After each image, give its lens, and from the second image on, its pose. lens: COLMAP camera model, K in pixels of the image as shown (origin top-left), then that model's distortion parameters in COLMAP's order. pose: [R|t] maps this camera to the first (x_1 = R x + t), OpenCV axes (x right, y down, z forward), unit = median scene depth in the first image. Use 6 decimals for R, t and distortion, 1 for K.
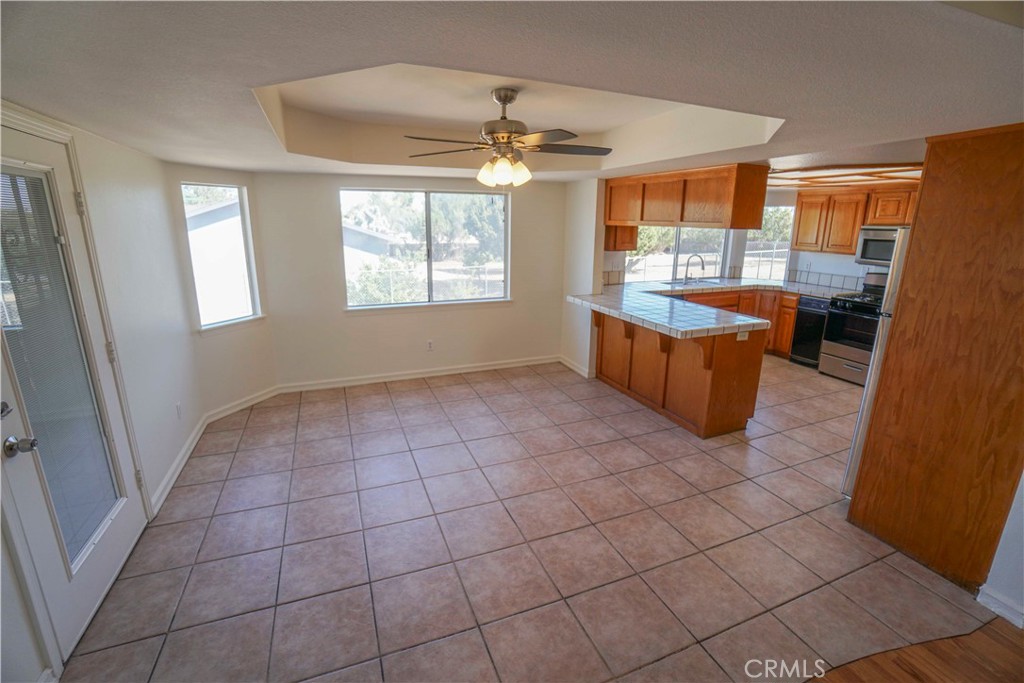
lens RADIAL K [[451.3, 0, 508.3], [0, 451.3, 337.0], [0, 0, 1]] dist [-0.063703, 0.022656]
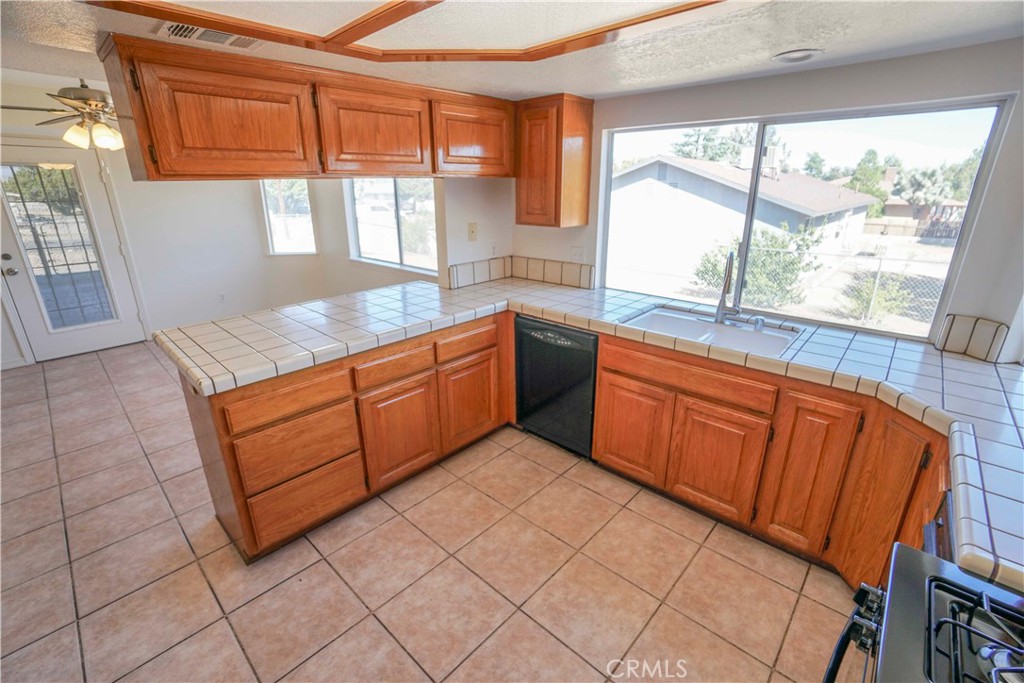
lens RADIAL K [[451.3, 0, 508.3], [0, 451.3, 337.0], [0, 0, 1]] dist [-0.063703, 0.022656]
pose [[0.428762, 0.277938, -0.859601, 0.939013], [-0.216991, 0.955328, 0.200656, -0.203988], [0.876971, 0.100492, 0.469918, 0.896712]]
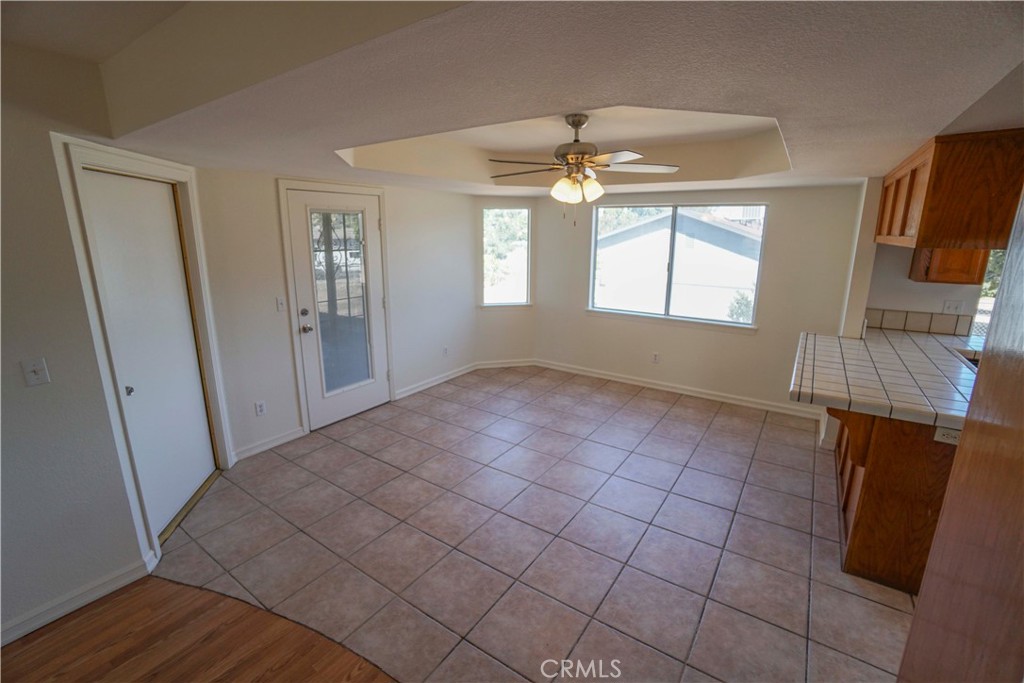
lens RADIAL K [[451.3, 0, 508.3], [0, 451.3, 337.0], [0, 0, 1]] dist [-0.063703, 0.022656]
pose [[0.556102, 0.182445, -0.810842, 0.527552], [-0.205690, 0.975470, 0.078419, -0.043233], [0.805259, 0.123174, 0.579988, 0.172358]]
